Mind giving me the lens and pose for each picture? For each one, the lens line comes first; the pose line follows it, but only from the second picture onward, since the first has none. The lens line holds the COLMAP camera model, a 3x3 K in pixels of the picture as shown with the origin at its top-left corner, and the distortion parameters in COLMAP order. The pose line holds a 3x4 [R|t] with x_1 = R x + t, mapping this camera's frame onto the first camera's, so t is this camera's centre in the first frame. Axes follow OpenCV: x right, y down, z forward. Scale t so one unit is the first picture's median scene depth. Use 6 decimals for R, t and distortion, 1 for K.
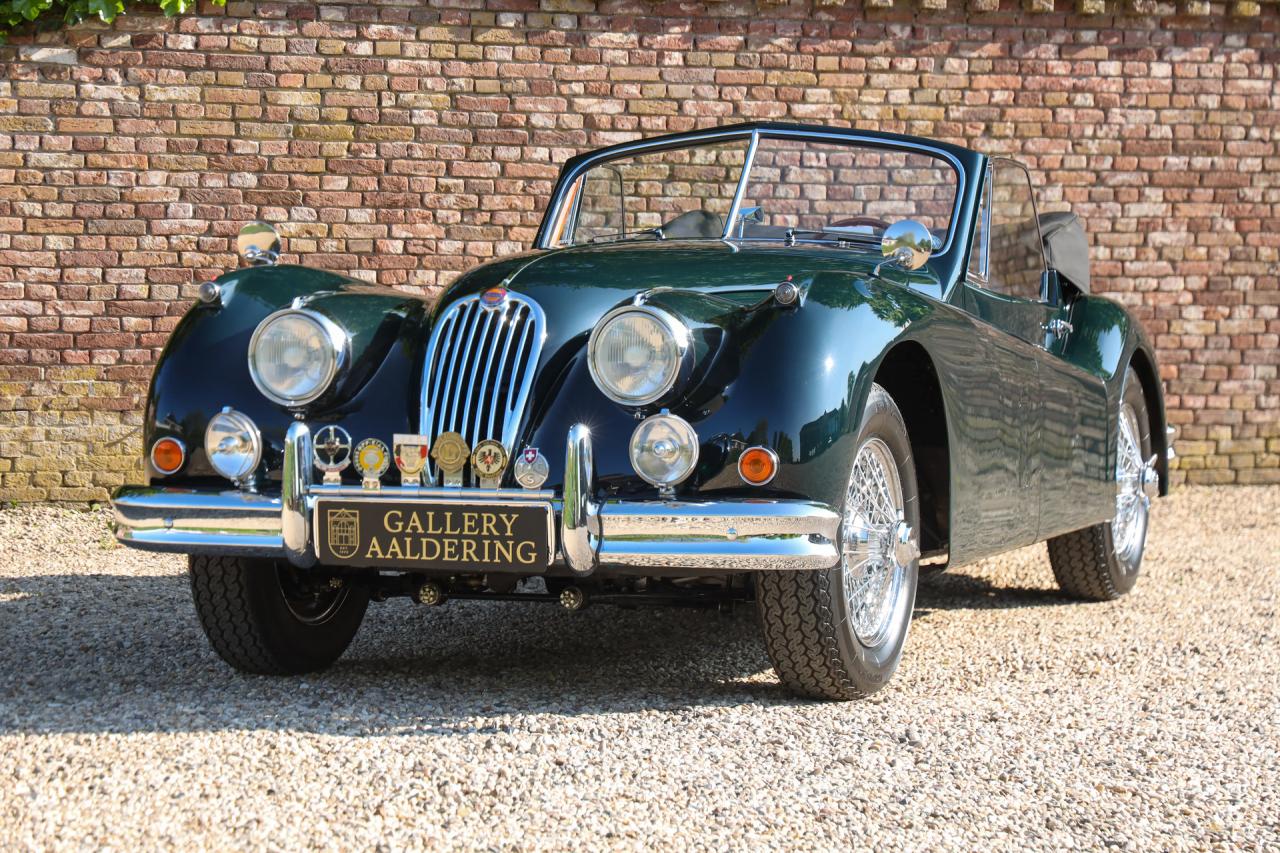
lens RADIAL K [[3263.6, 0, 640.0], [0, 3263.6, 426.5], [0, 0, 1]] dist [0.202017, -0.479116]
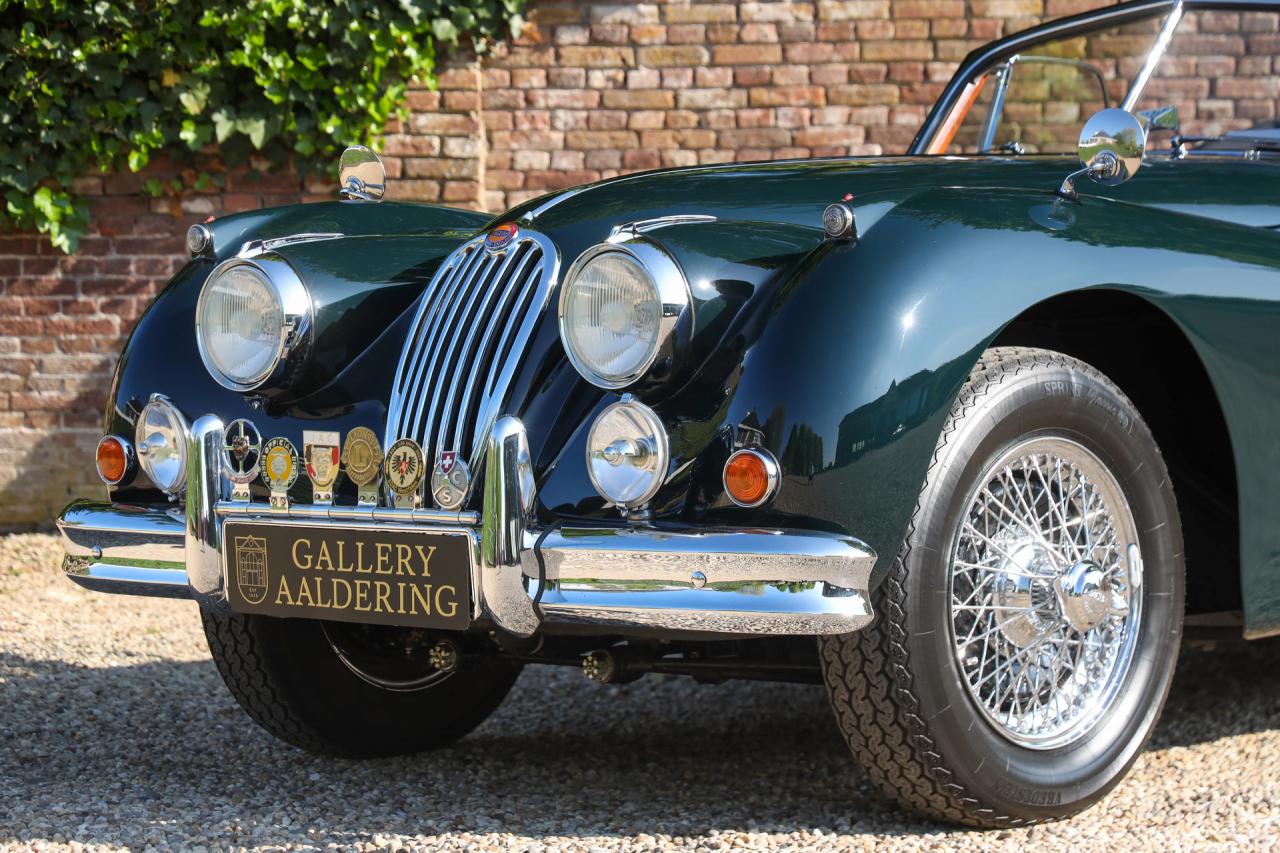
lens RADIAL K [[3567.6, 0, 638.9], [0, 3567.6, 453.1], [0, 0, 1]] dist [0.314919, -0.216446]
pose [[0.922395, 0.002297, -0.386241, 0.150253], [0.000938, 0.999966, 0.008186, 0.000507], [0.386246, -0.007913, 0.922362, 0.162111]]
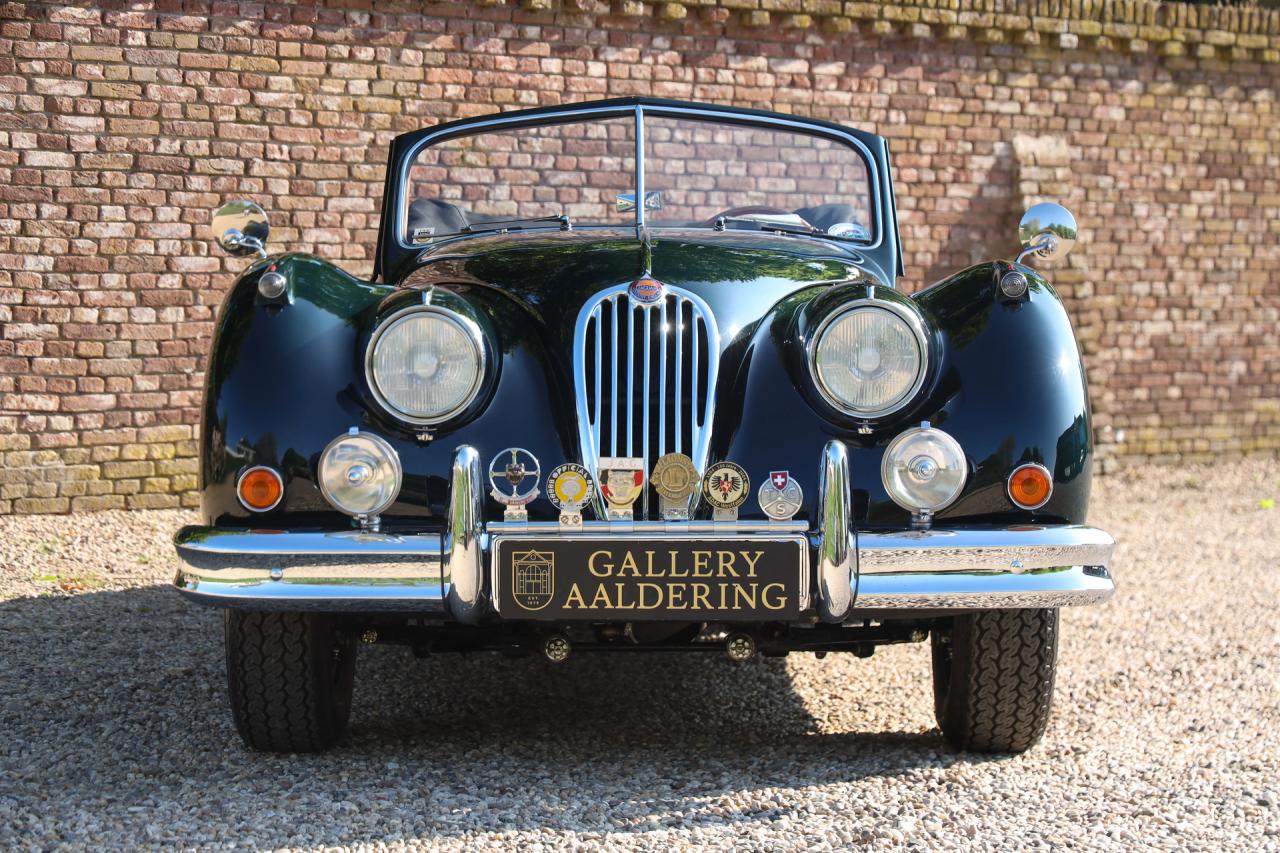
lens RADIAL K [[3083.0, 0, 639.1], [0, 3083.0, 440.0], [0, 0, 1]] dist [0.073561, 1.091380]
pose [[0.935594, -0.015428, 0.352741, -0.174814], [0.013929, 0.999880, 0.006786, -0.003624], [-0.352803, -0.001436, 0.935697, 0.141460]]
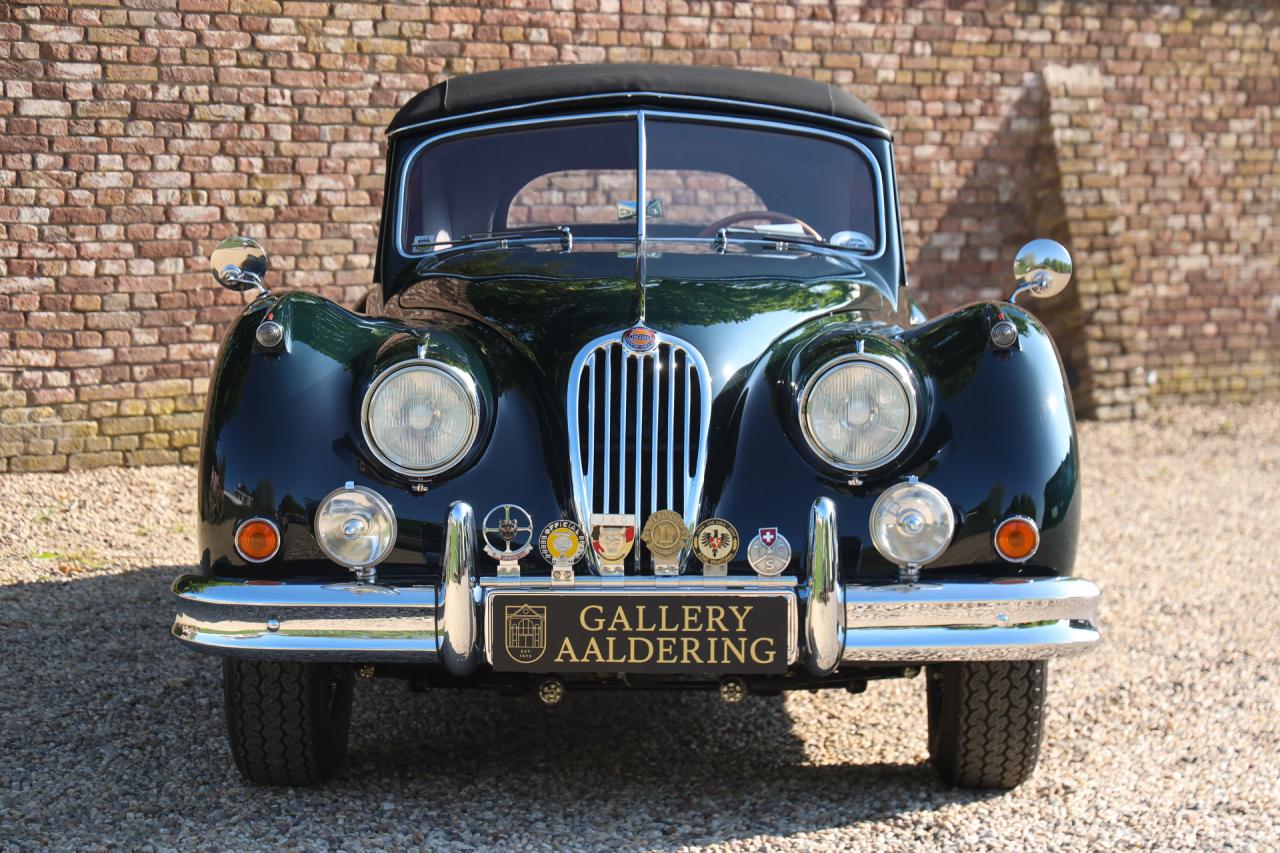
lens RADIAL K [[3263.6, 0, 640.0], [0, 3263.6, 426.5], [0, 0, 1]] dist [0.202017, -0.479116]
pose [[0.938544, -0.024585, 0.344283, -0.180480], [0.011161, 0.999100, 0.040918, -0.027720], [-0.344979, -0.034561, 0.937974, 0.111914]]
